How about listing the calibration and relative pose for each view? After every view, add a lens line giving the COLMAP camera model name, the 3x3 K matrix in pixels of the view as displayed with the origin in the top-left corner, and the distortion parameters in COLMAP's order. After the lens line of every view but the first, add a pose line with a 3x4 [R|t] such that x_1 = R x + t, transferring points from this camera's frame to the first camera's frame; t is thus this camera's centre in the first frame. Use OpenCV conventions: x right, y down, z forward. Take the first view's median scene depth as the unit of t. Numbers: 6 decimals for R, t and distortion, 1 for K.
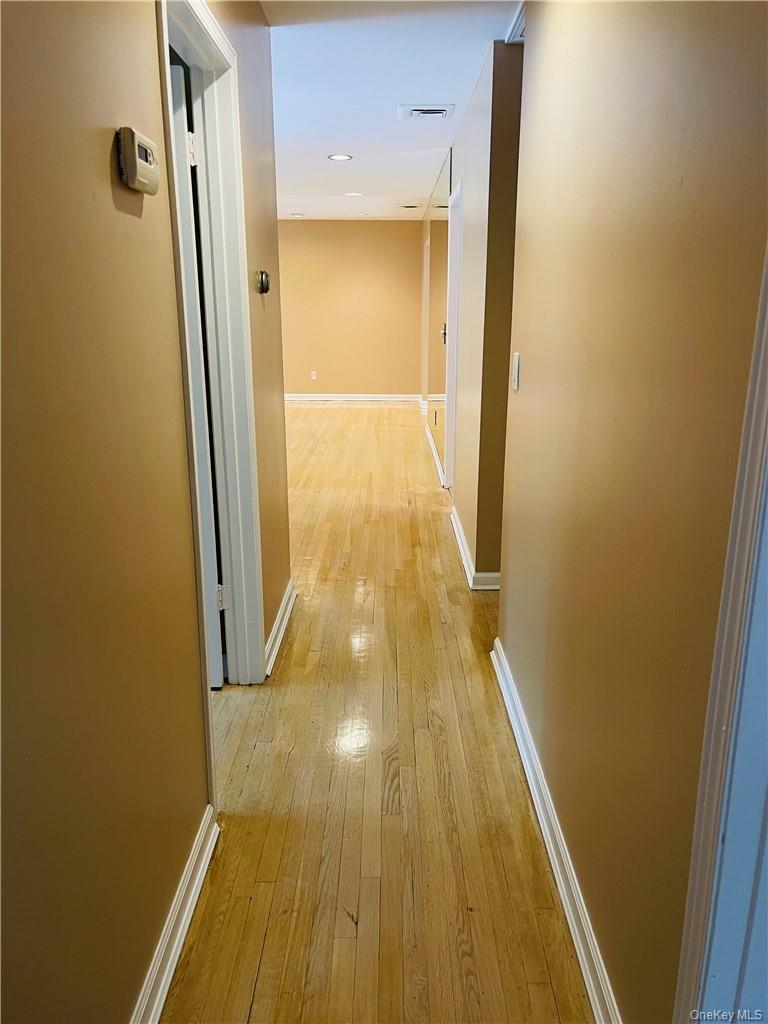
lens RADIAL K [[786.2, 0, 386.8], [0, 786.2, 506.9], [0, 0, 1]] dist [0.059757, -0.069110]
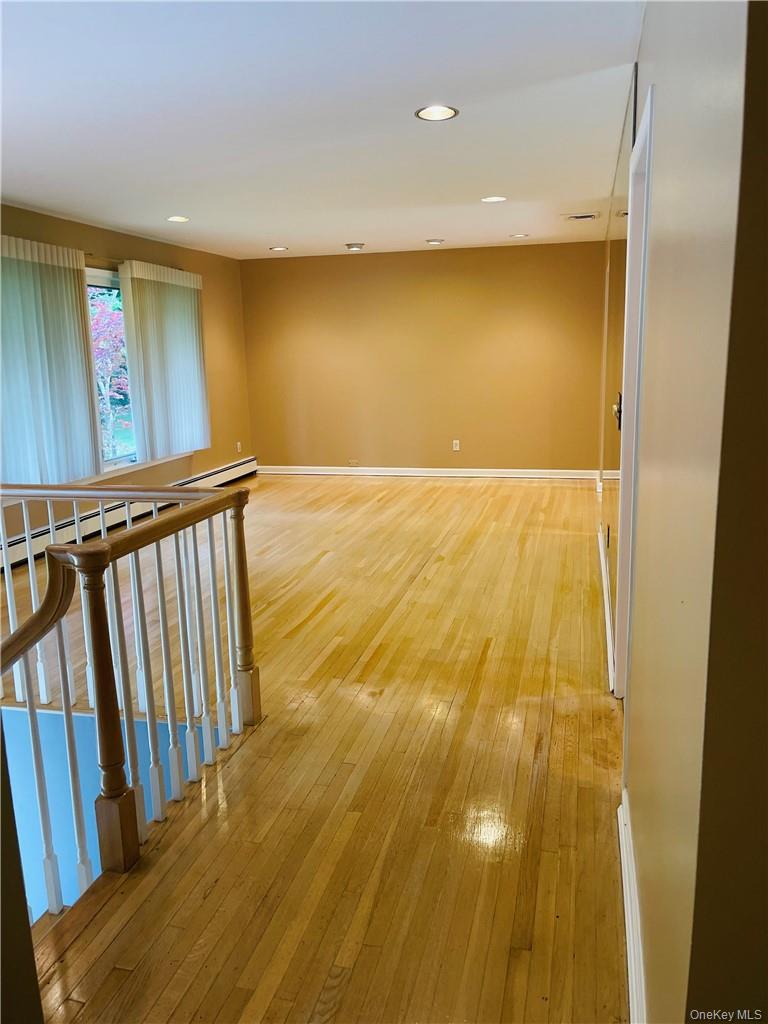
lens RADIAL K [[786.2, 0, 389.6], [0, 786.2, 503.6], [0, 0, 1]] dist [0.059757, -0.069110]
pose [[0.972244, 0.021109, -0.233015, 0.045066], [-0.034574, 0.997950, -0.053854, -0.114495], [0.231401, 0.060415, 0.970981, 0.412050]]
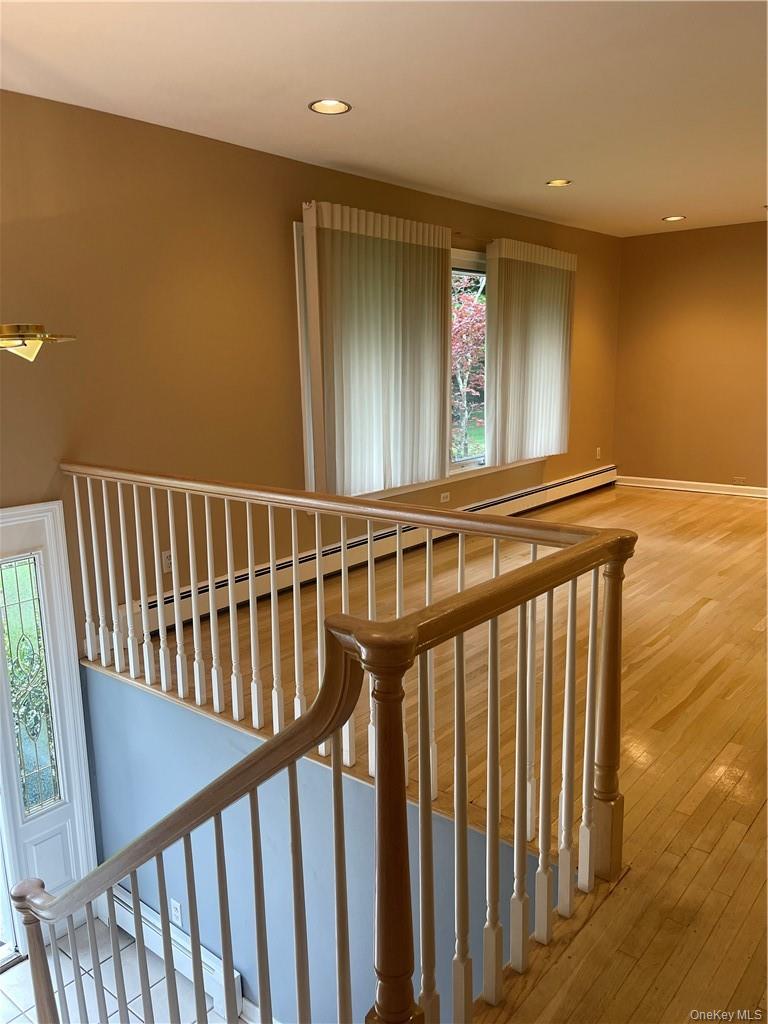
lens RADIAL K [[786.2, 0, 388.0], [0, 786.2, 518.1], [0, 0, 1]] dist [0.059757, -0.069110]
pose [[0.780414, 0.112265, -0.615102, -0.030933], [-0.140124, 0.990130, 0.002929, -0.138876], [0.609359, 0.083905, 0.788442, 0.541865]]
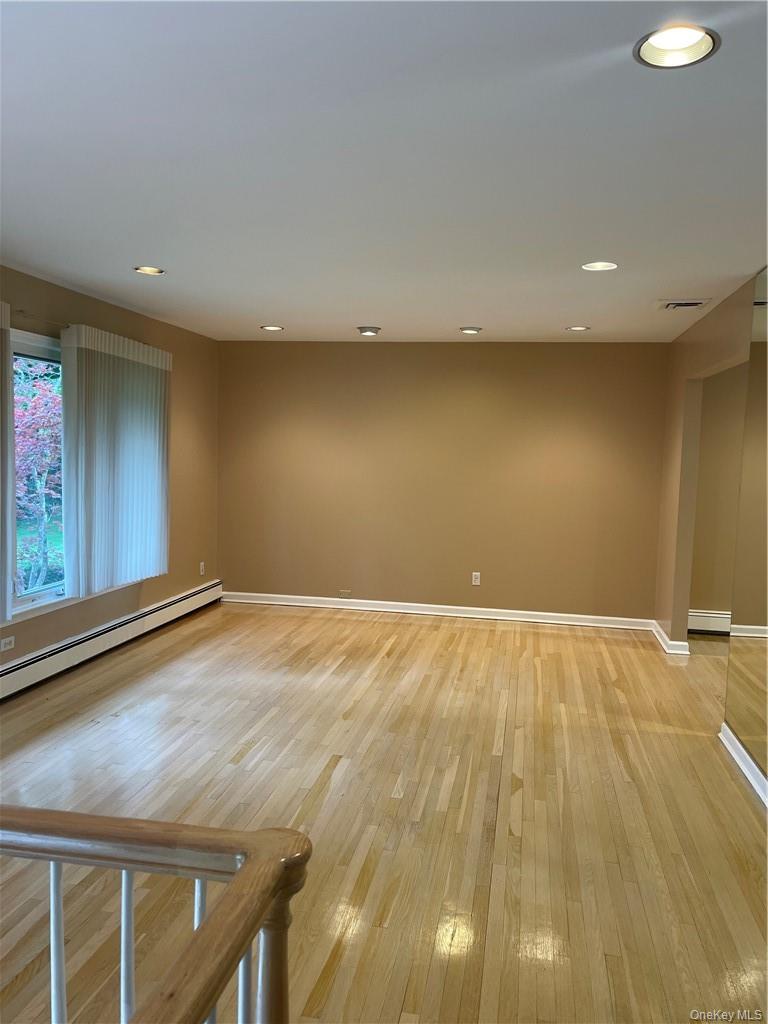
lens RADIAL K [[786.2, 0, 385.1], [0, 786.2, 515.7], [0, 0, 1]] dist [0.059757, -0.069110]
pose [[0.983219, 0.040787, -0.177812, -0.097068], [-0.071096, 0.983291, -0.167581, -0.187417], [0.168006, 0.177411, 0.969690, 0.658998]]
